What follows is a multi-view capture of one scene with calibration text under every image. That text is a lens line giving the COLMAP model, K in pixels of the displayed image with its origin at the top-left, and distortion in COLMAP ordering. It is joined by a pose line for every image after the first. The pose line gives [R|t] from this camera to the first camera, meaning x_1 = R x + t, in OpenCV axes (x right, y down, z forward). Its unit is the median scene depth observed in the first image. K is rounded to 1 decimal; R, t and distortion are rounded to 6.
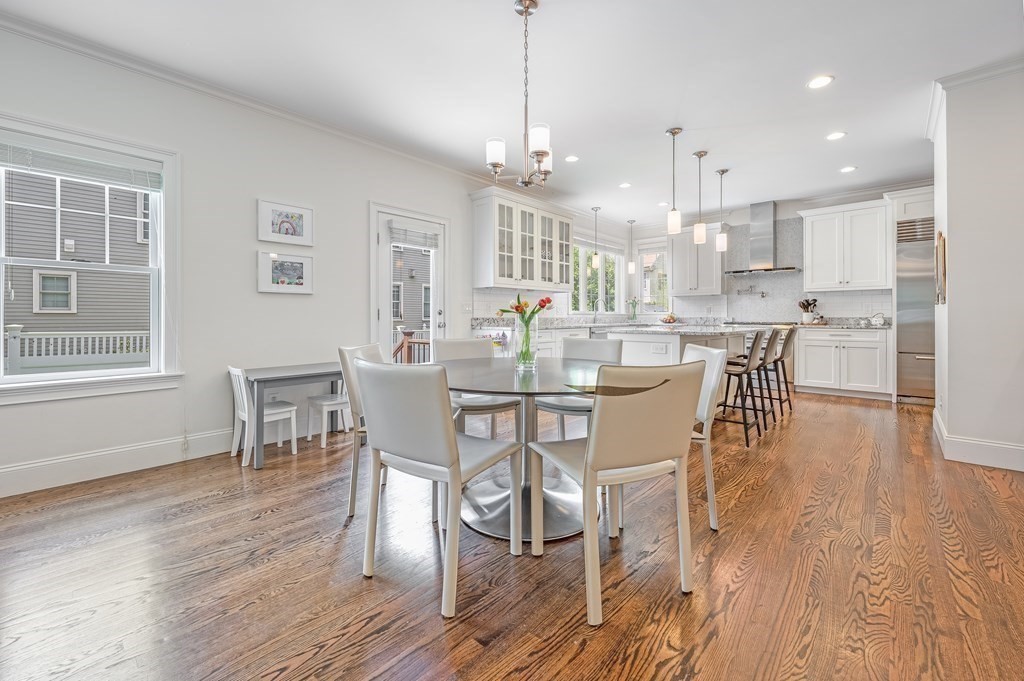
lens RADIAL K [[412.7, 0, 513.5], [0, 412.7, 319.0], [0, 0, 1]] dist [0.000822, -0.000064]
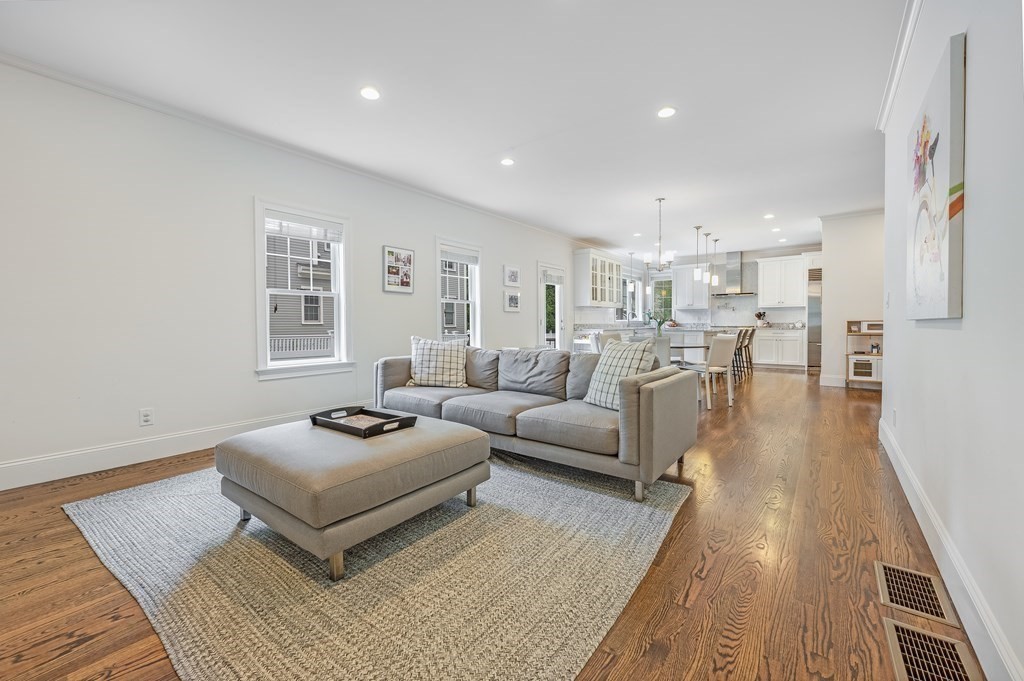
lens RADIAL K [[412.7, 0, 510.8], [0, 412.7, 334.8], [0, 0, 1]] dist [0.000822, -0.000064]
pose [[0.996282, -0.005637, 0.085973, -0.491314], [0.003636, 0.999719, 0.023422, 0.001076], [-0.086080, -0.023022, 0.996022, -0.649288]]
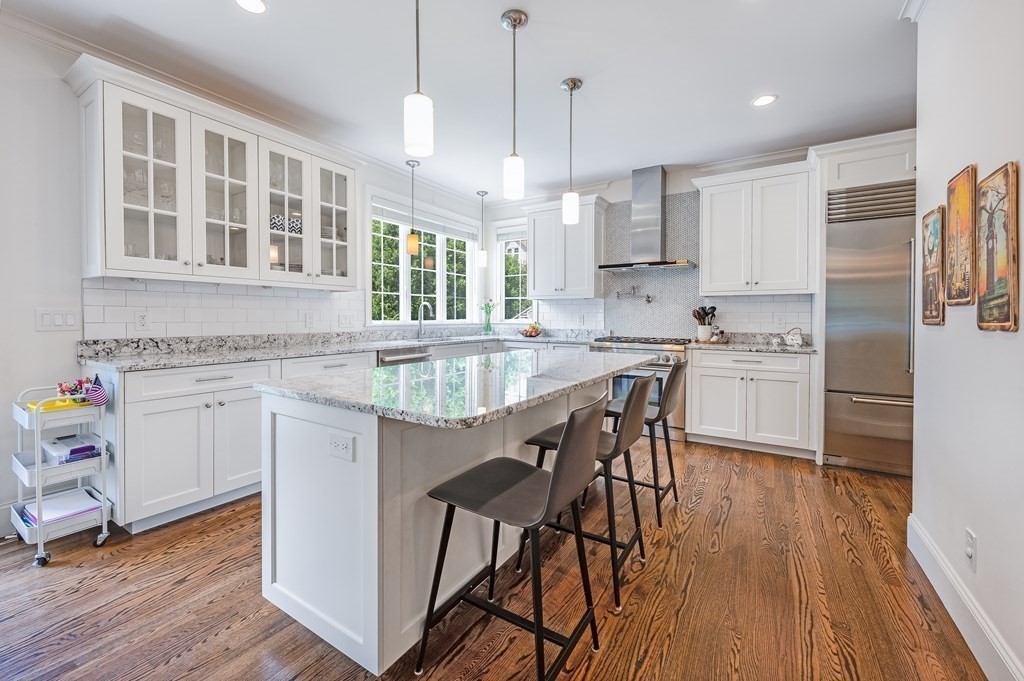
lens RADIAL K [[412.7, 0, 511.9], [0, 412.7, 323.5], [0, 0, 1]] dist [0.000822, -0.000064]
pose [[0.983225, 0.002556, 0.182381, 0.300873], [-0.004719, 0.999924, 0.011427, -0.029753], [-0.182338, -0.012096, 0.983162, 0.422768]]
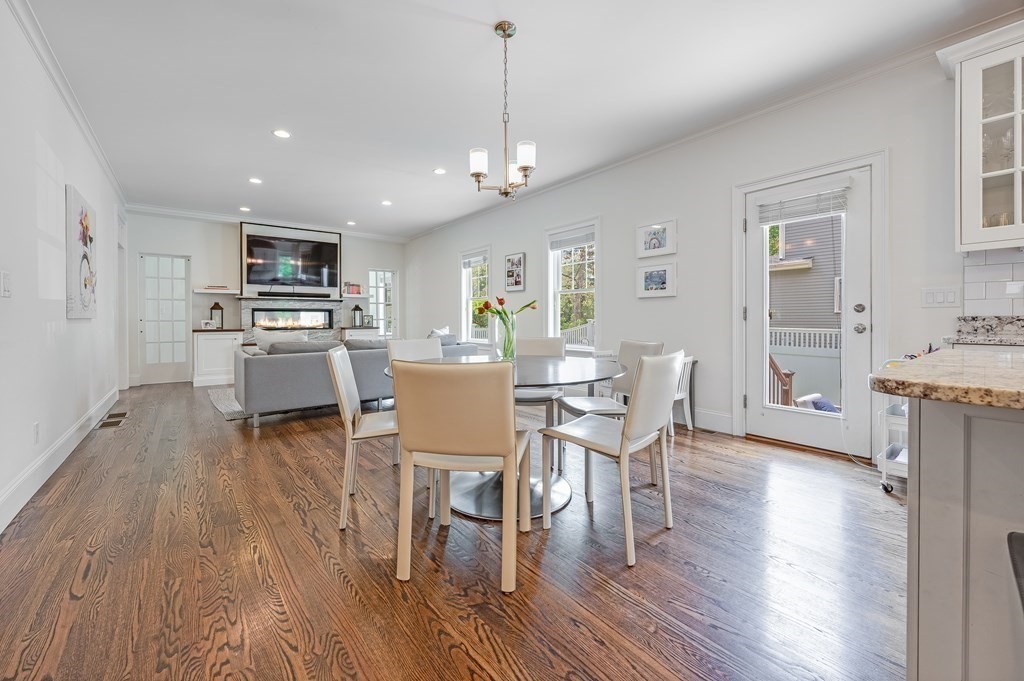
lens RADIAL K [[412.7, 0, 504.7], [0, 412.7, 322.9], [0, 0, 1]] dist [0.000822, -0.000064]
pose [[-0.172488, 0.012571, -0.984931, 0.485904], [0.001356, 0.999921, 0.012525, -0.001986], [0.985011, 0.000825, -0.172492, 0.521726]]
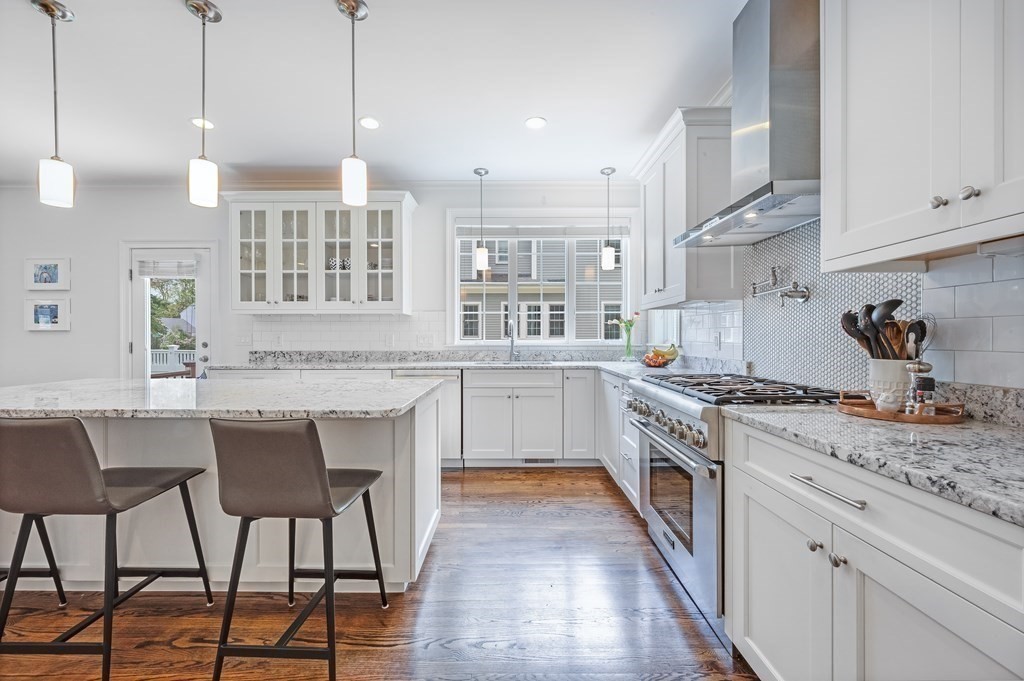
lens RADIAL K [[412.7, 0, 513.4], [0, 412.7, 337.0], [0, 0, 1]] dist [0.000822, -0.000064]
pose [[0.677232, 0.001523, -0.735768, 0.865307], [-0.002951, 0.999995, -0.000646, -0.031859], [0.735764, 0.002609, 0.677233, 0.800904]]
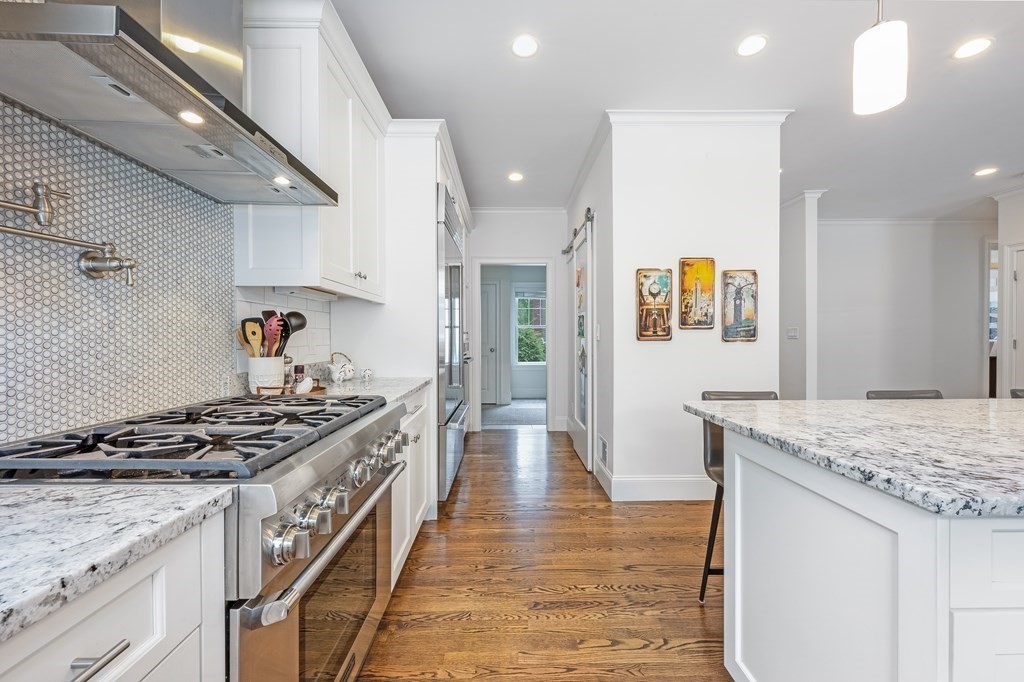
lens RADIAL K [[412.7, 0, 510.4], [0, 412.7, 337.3], [0, 0, 1]] dist [0.000822, -0.000064]
pose [[-0.687490, -0.000351, 0.726193, 0.452042], [0.004681, 0.999977, 0.004915, -0.034345], [-0.726178, 0.006779, -0.687473, 1.263466]]
